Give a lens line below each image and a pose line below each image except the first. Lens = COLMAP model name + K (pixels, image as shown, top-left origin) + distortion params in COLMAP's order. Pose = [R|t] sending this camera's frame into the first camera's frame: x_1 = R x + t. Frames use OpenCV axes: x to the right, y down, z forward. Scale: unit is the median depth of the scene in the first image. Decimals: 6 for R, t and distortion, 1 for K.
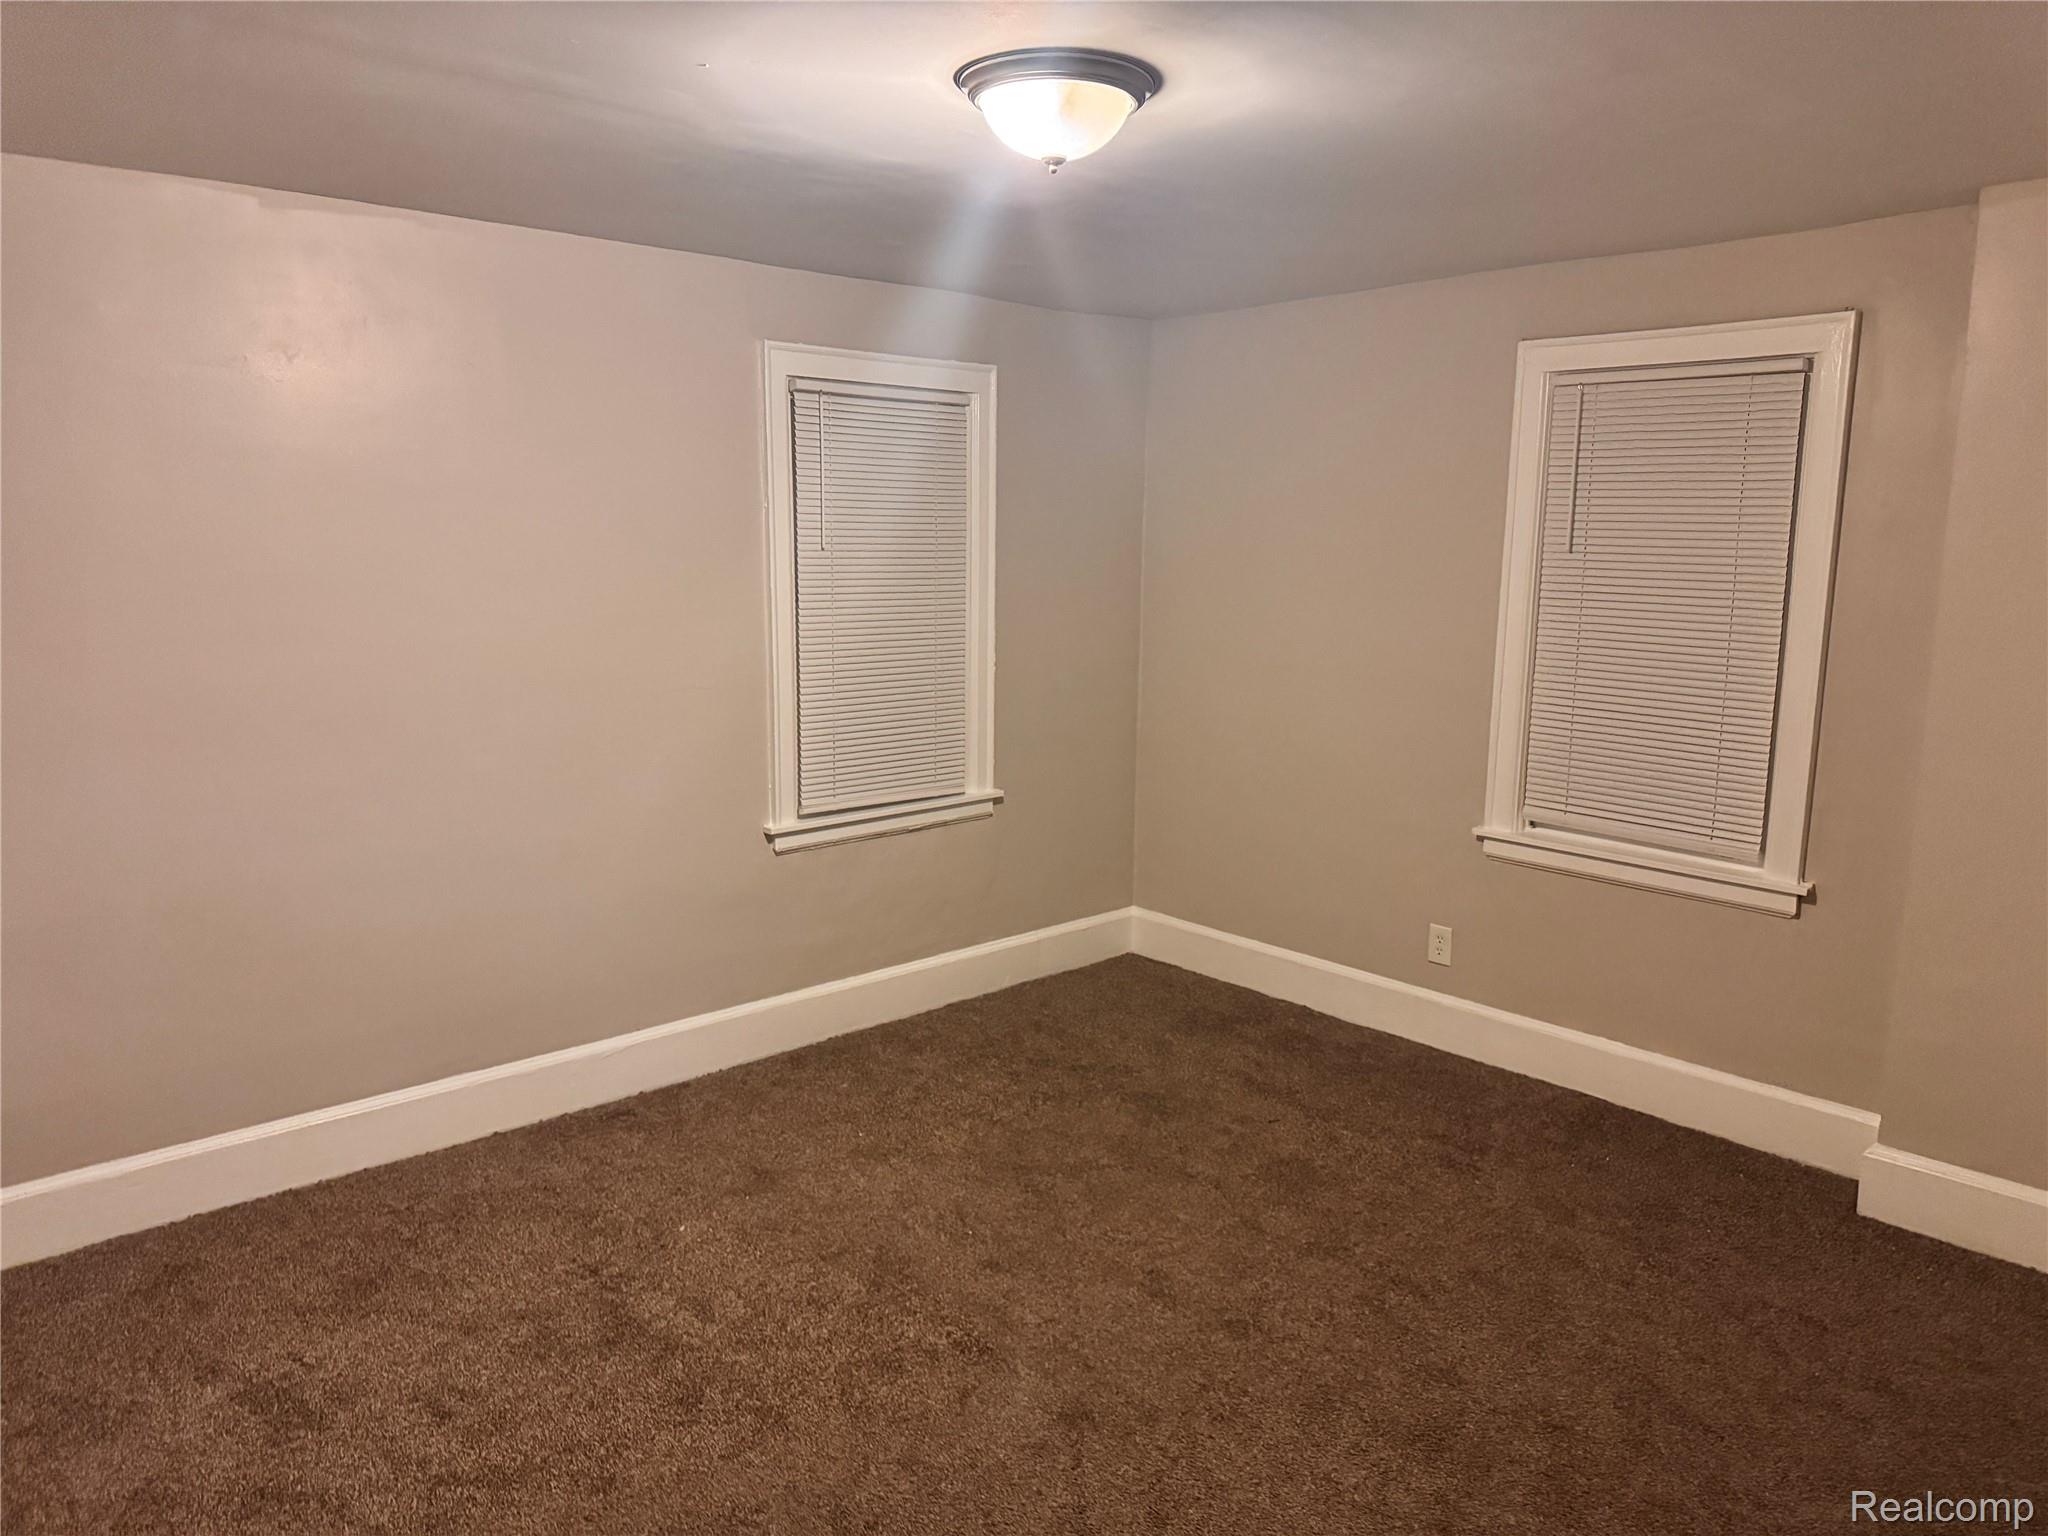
lens RADIAL K [[1448.4, 0, 1014.8], [0, 1448.4, 760.3], [0, 0, 1]] dist [0.039749, -0.040312]
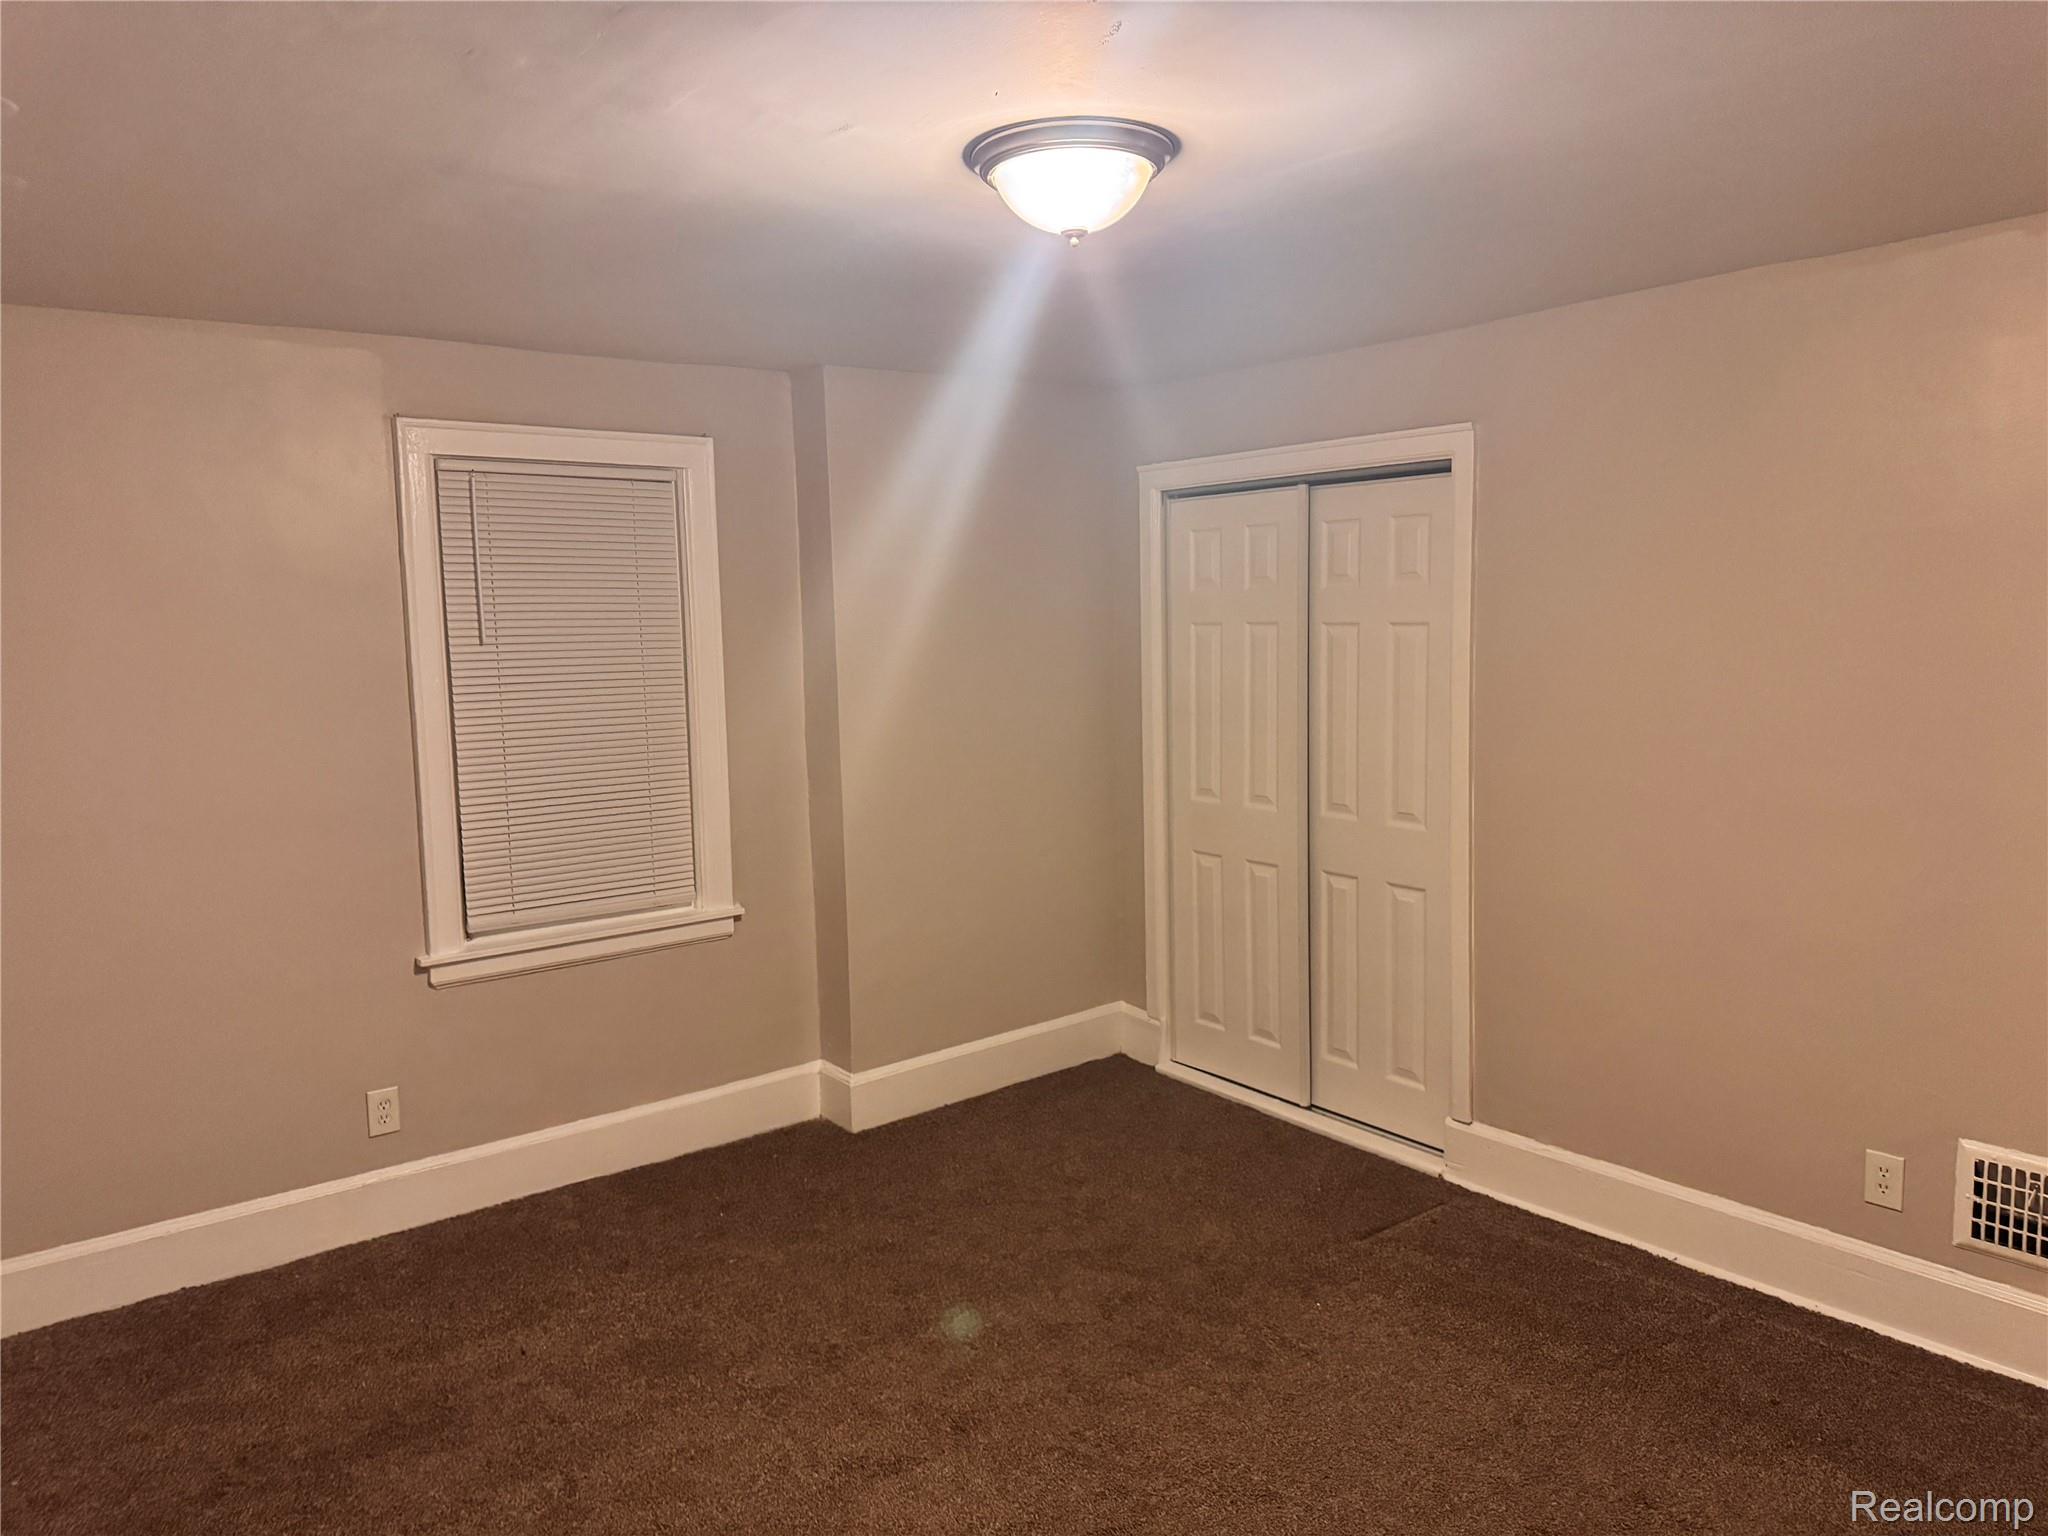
lens RADIAL K [[1448.4, 0, 1020.9], [0, 1448.4, 760.2], [0, 0, 1]] dist [0.039749, -0.040312]
pose [[0.064270, -0.121430, 0.990517, -0.566892], [0.183937, 0.977005, 0.107839, -0.109209], [-0.980835, 0.175262, 0.085127, 0.598367]]
